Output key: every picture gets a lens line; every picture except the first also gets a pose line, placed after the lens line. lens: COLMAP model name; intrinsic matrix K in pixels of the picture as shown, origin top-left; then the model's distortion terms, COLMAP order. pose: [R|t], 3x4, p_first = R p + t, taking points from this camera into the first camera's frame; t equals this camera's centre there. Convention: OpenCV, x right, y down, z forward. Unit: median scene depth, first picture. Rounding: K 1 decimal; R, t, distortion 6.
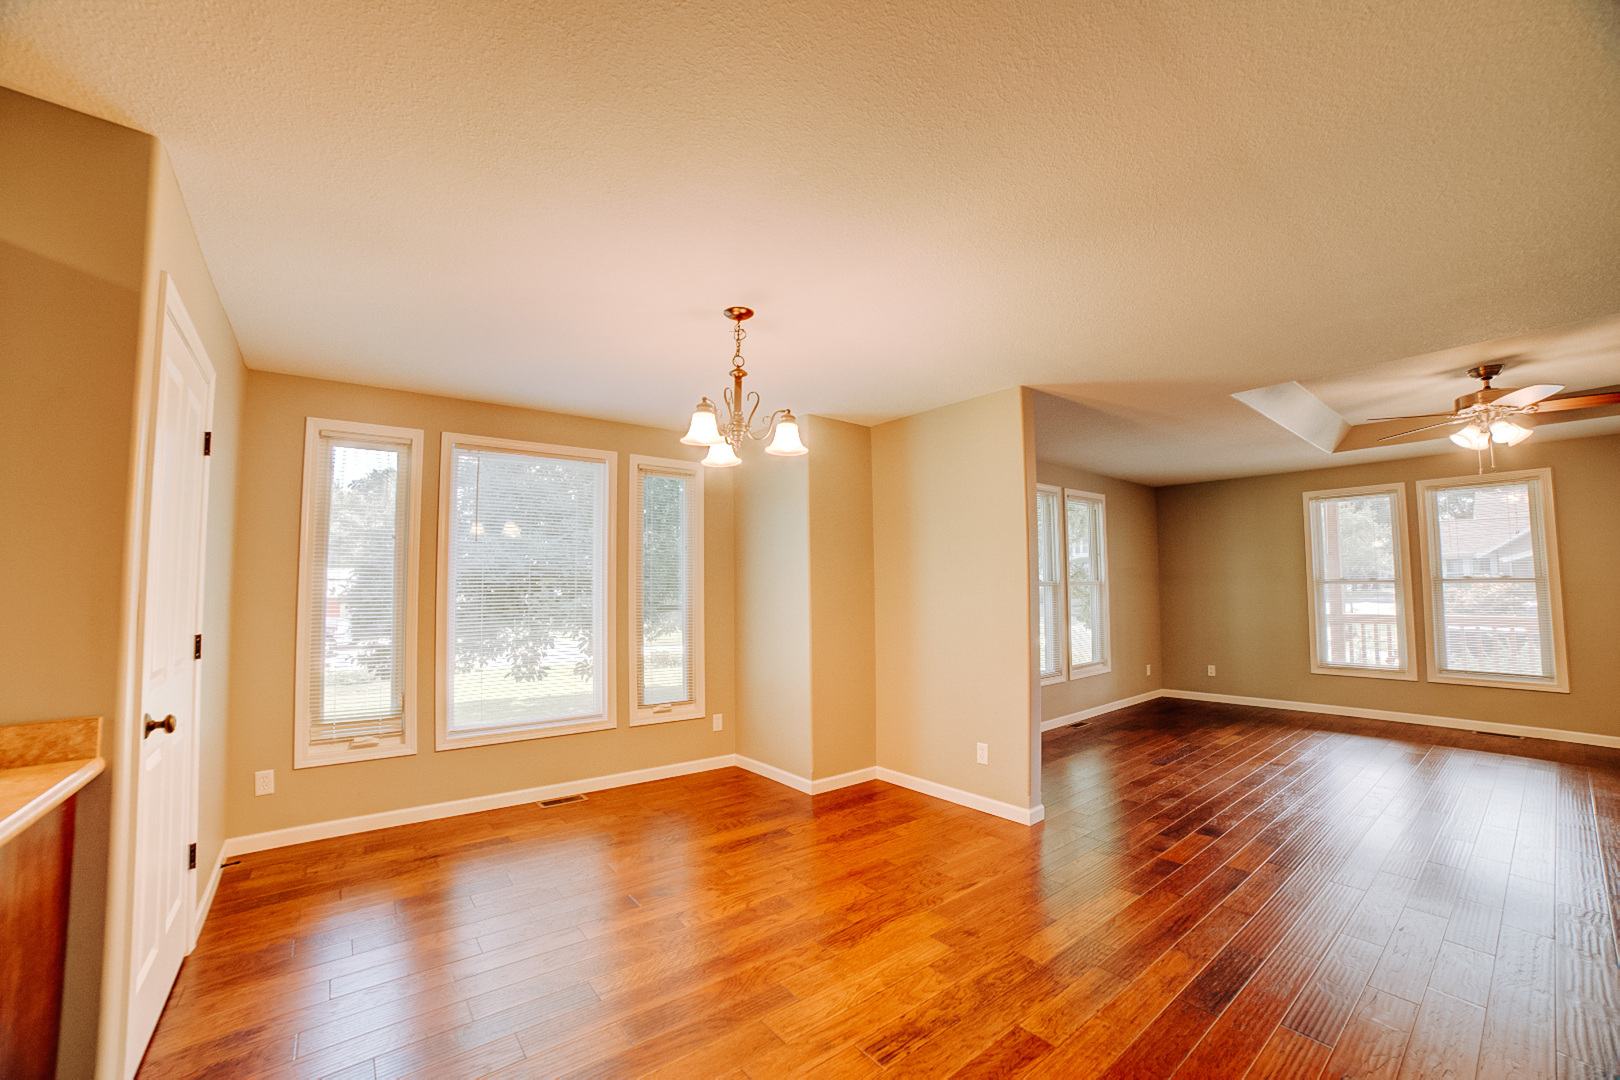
lens RADIAL K [[638.9, 0, 804.6], [0, 638.9, 547.9], [0, 0, 1]] dist [-0.107399, 0.033760]
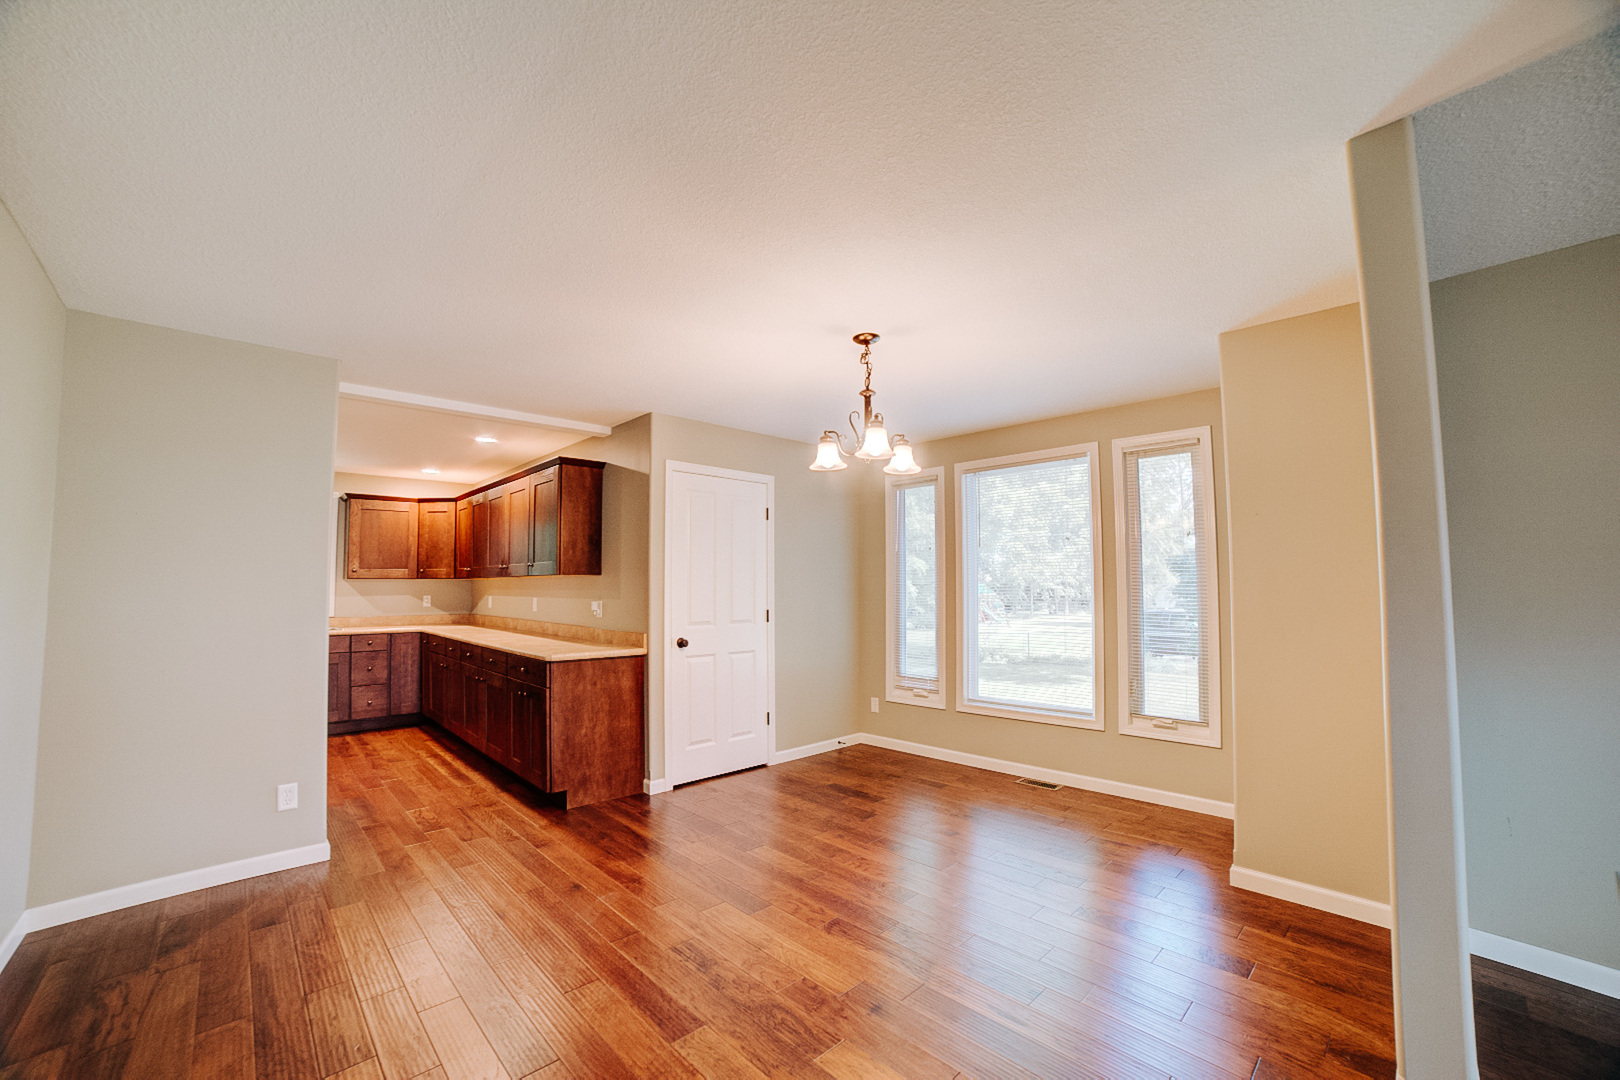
lens RADIAL K [[644.2, 0, 799.0], [0, 644.2, 545.6], [0, 0, 1]] dist [-0.112129, 0.038055]
pose [[0.094922, -0.057561, -0.993819, 0.716361], [0.066715, 0.996450, -0.051341, 0.030581], [0.993247, -0.061429, 0.098426, 0.553646]]
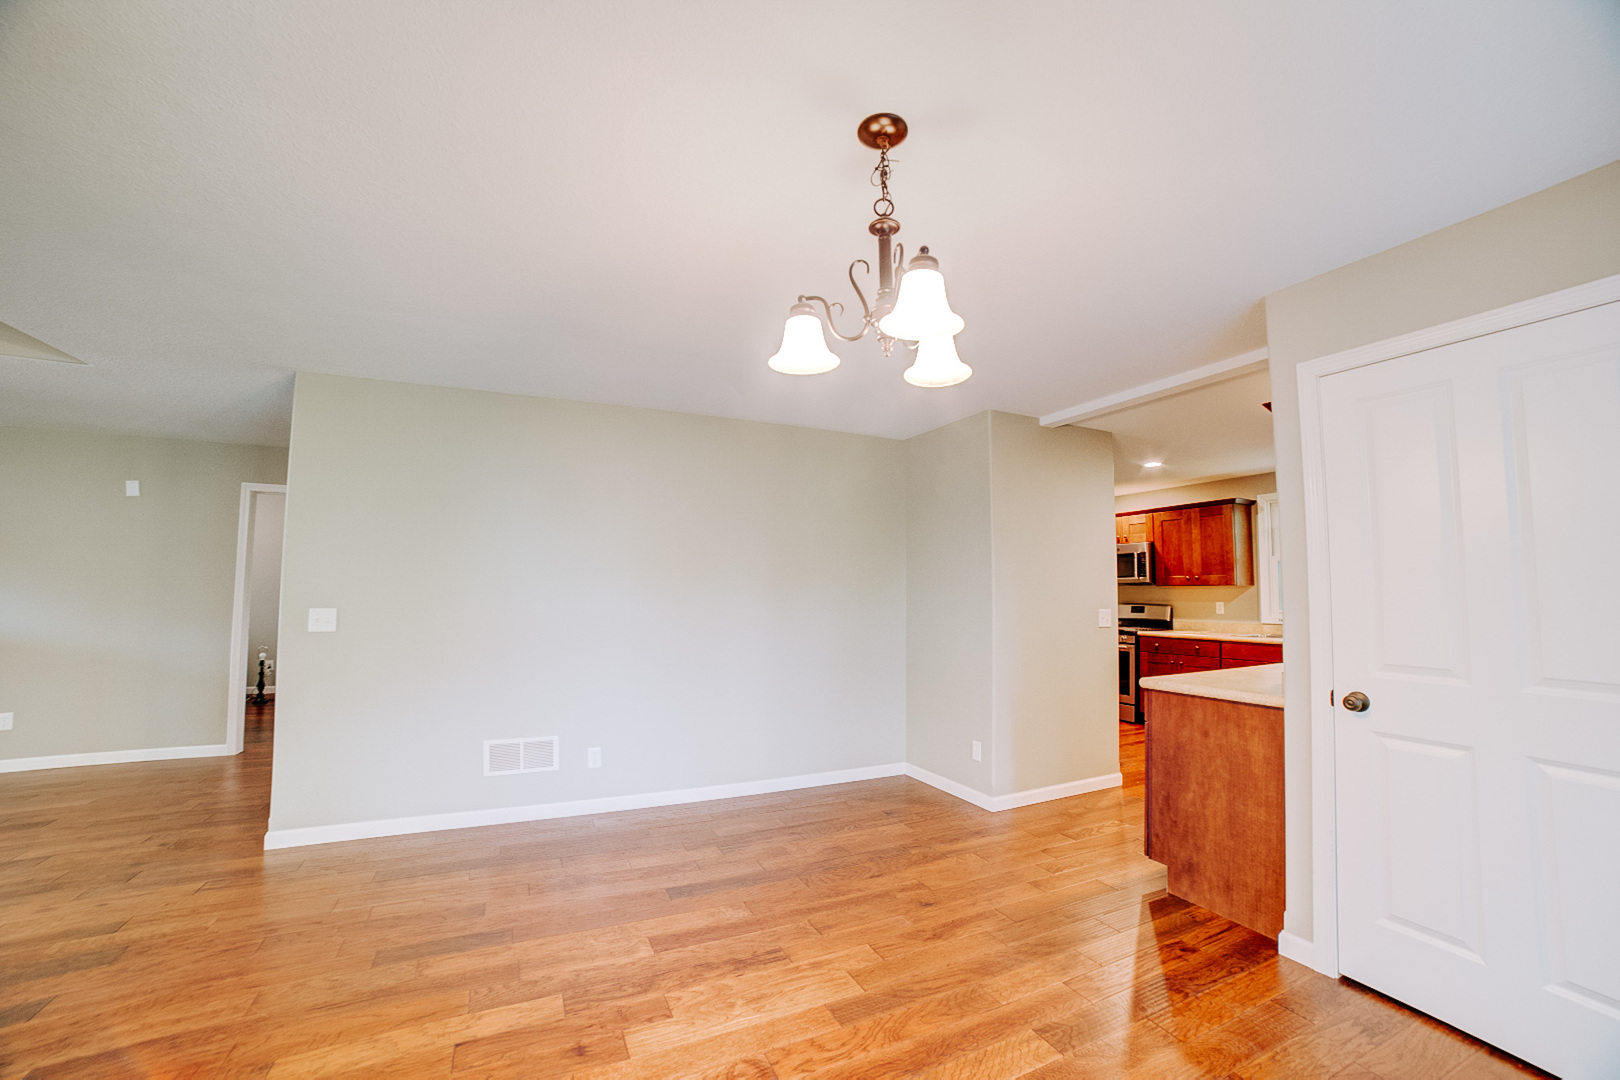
lens RADIAL K [[638.9, 0, 804.6], [0, 638.9, 547.9], [0, 0, 1]] dist [-0.107399, 0.033760]
pose [[-0.975586, 0.016881, 0.218969, -0.111974], [-0.012309, 0.991271, -0.131261, 0.070402], [-0.219274, -0.130752, -0.966862, 1.121609]]
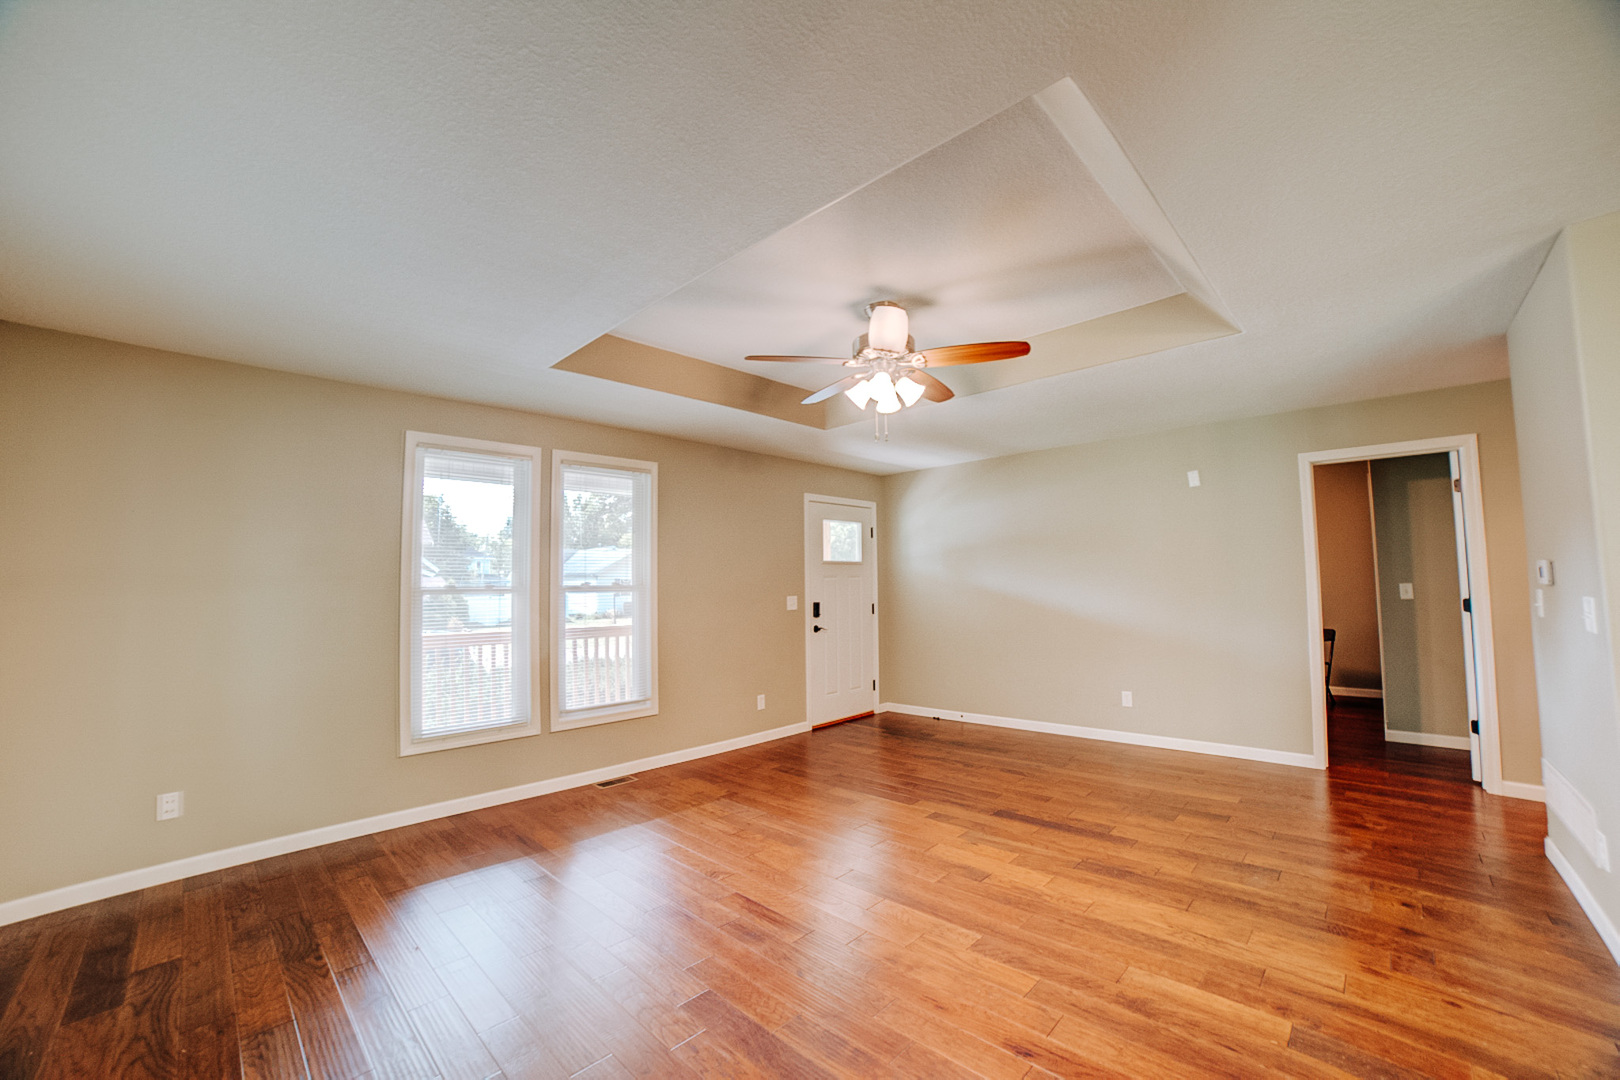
lens RADIAL K [[644.2, 0, 799.0], [0, 644.2, 545.6], [0, 0, 1]] dist [-0.112129, 0.038055]
pose [[-0.129420, 0.070783, 0.989060, 0.385710], [-0.041680, 0.996179, -0.076746, 0.073955], [-0.990713, -0.051157, -0.125976, 1.230298]]
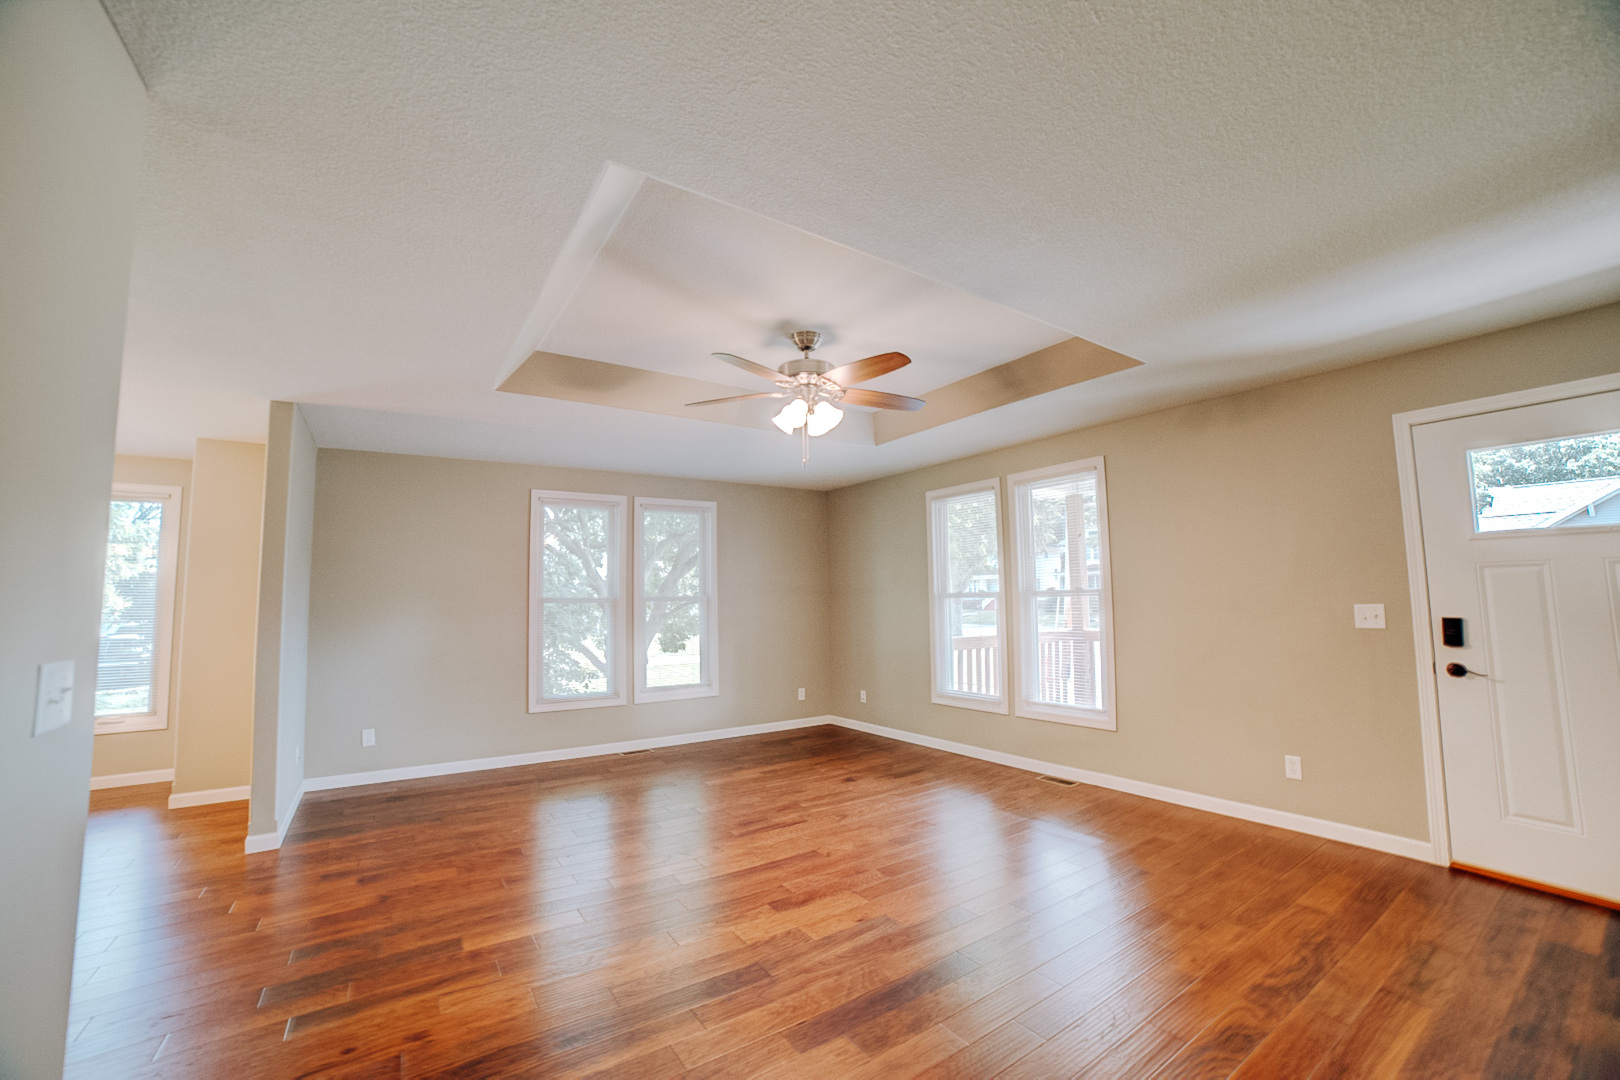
lens RADIAL K [[650.2, 0, 810.0], [0, 650.2, 540.0], [0, 0, 1]] dist [-0.130042, 0.054852]
pose [[0.997573, -0.015699, -0.067831, 1.261340], [0.013913, 0.999546, -0.026729, -0.002024], [0.068219, 0.025721, 0.997339, 0.115362]]
